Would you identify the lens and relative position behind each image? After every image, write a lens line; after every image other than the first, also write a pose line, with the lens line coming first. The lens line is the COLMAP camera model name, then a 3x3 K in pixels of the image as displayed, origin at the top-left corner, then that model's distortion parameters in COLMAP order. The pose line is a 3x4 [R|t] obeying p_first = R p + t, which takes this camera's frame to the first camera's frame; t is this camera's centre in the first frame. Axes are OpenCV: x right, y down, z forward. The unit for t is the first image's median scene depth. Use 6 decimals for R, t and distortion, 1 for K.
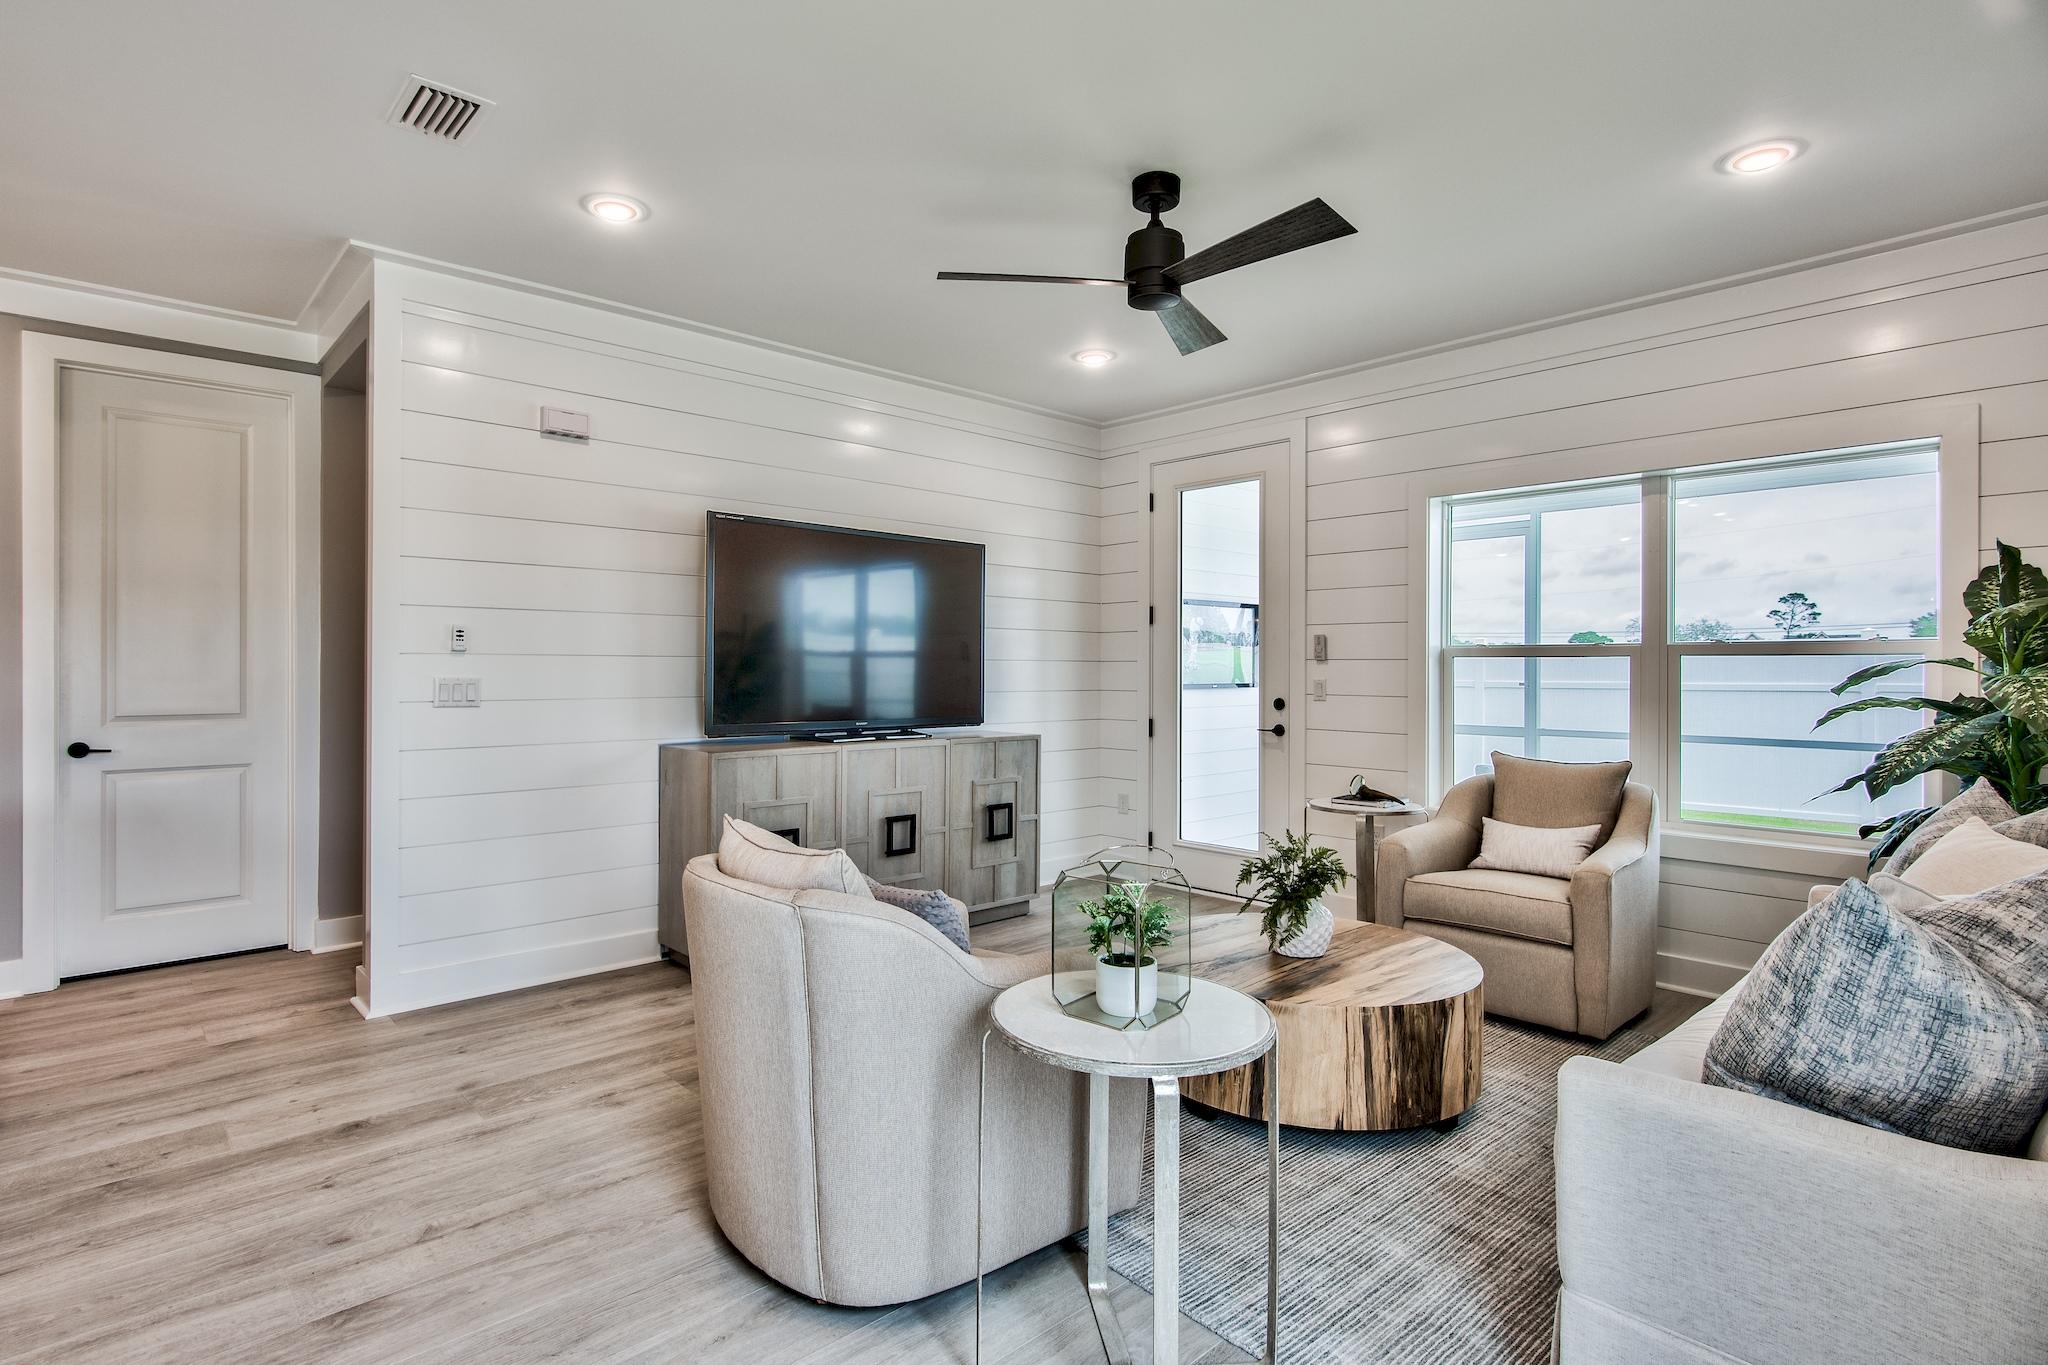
lens RADIAL K [[1011.9, 0, 1005.4], [0, 1011.9, 664.1], [0, 0, 1]] dist [-0.008185, -0.000347]
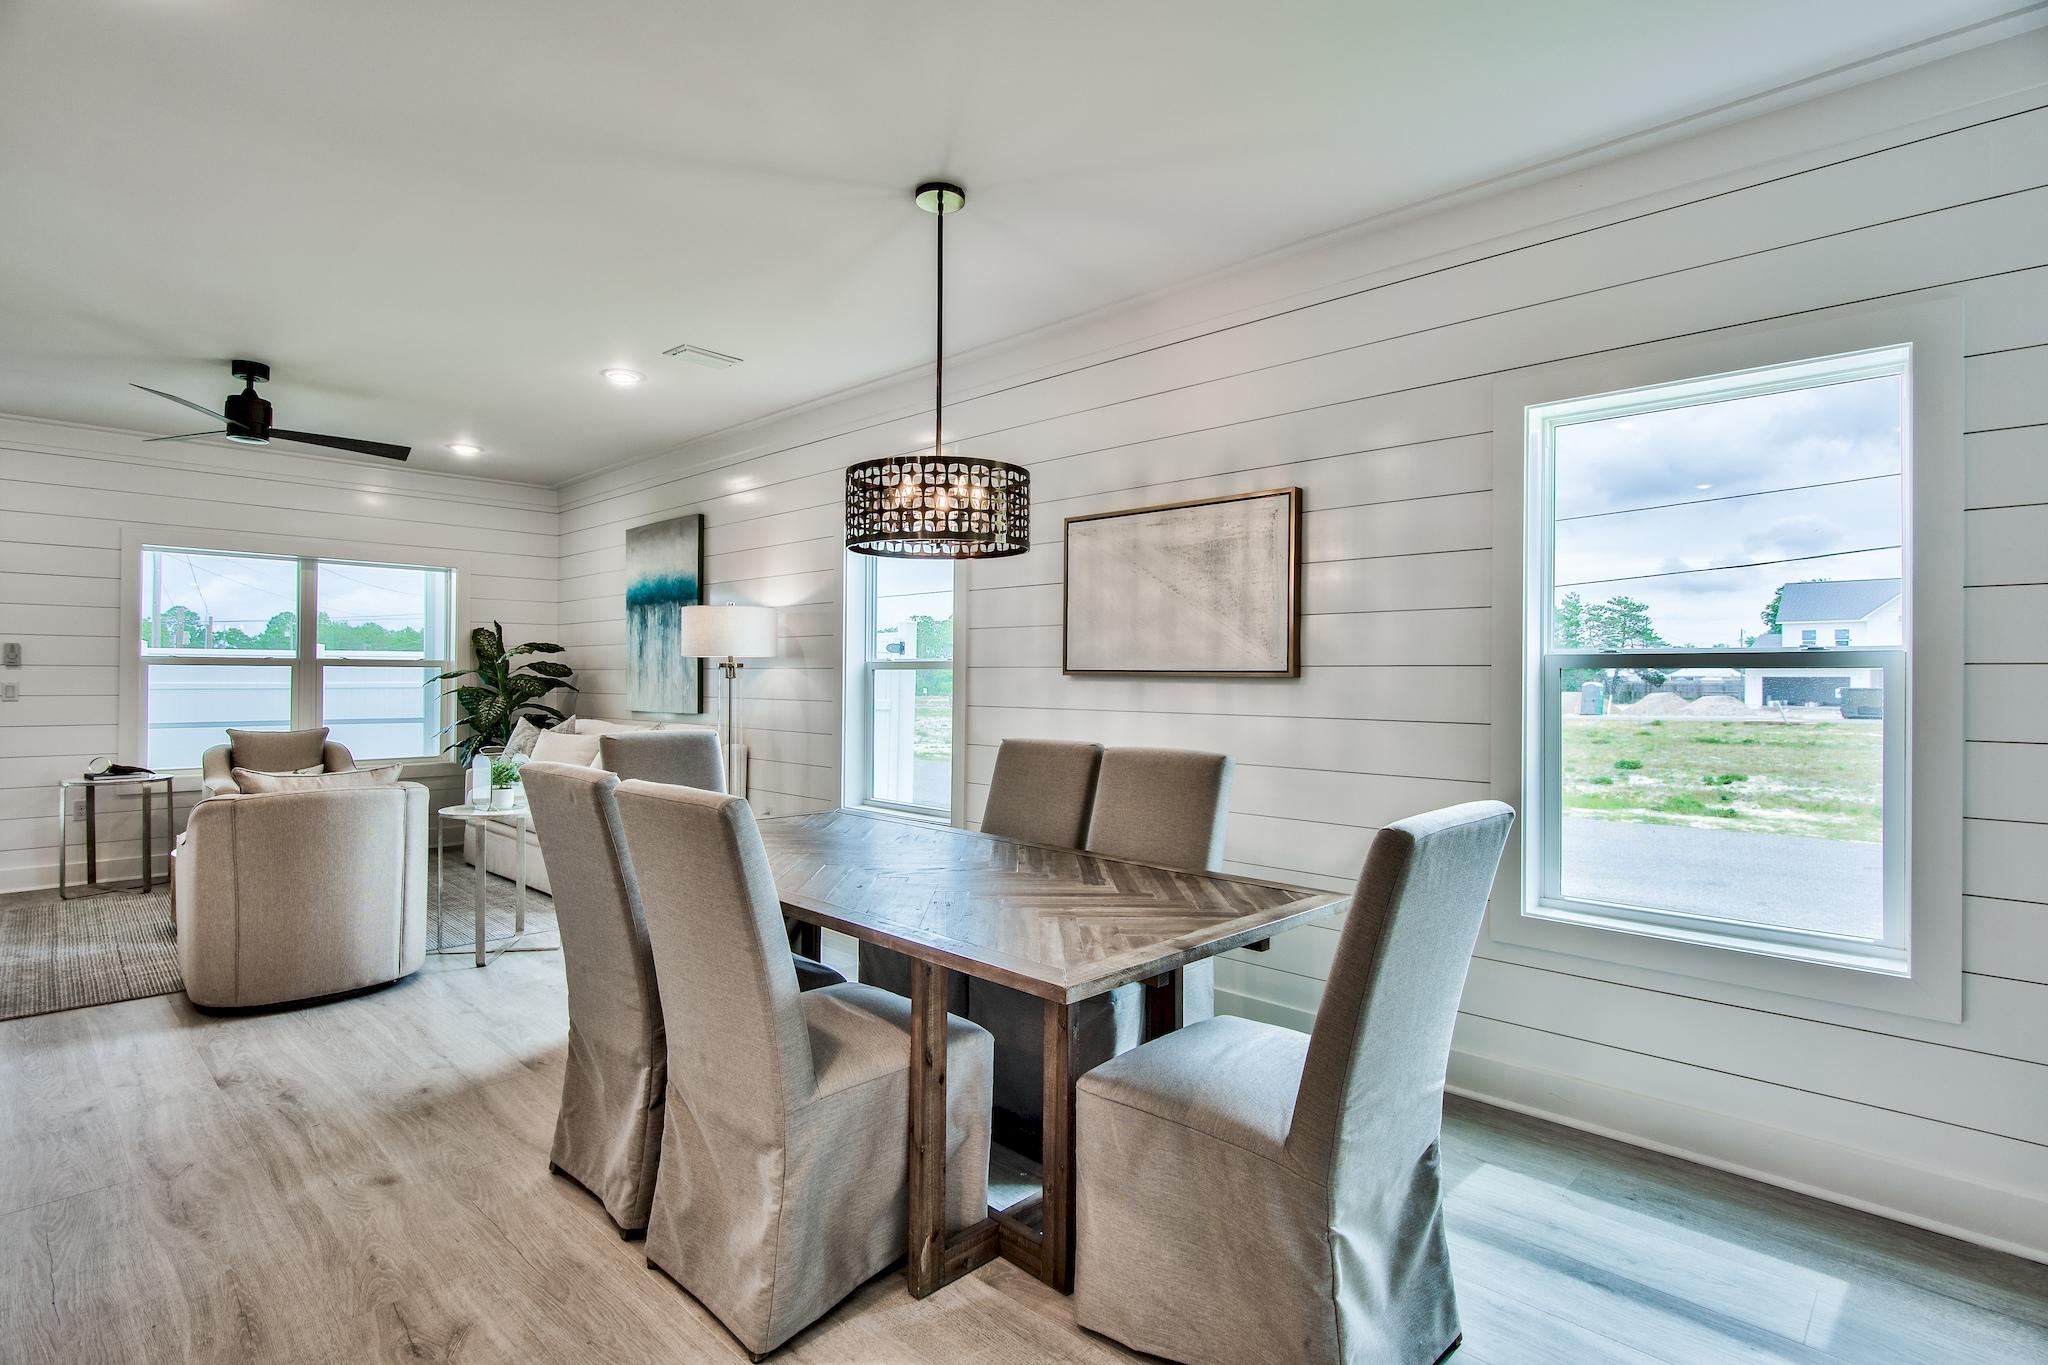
lens RADIAL K [[1003.2, 0, 1024.0], [0, 1003.2, 682.5], [0, 0, 1]] dist [-0.003973, -0.000305]
pose [[-0.063940, -0.007386, 0.997926, -1.168676], [-0.010641, 0.999921, 0.006719, -0.005341], [-0.997897, -0.010189, -0.064013, -0.078033]]
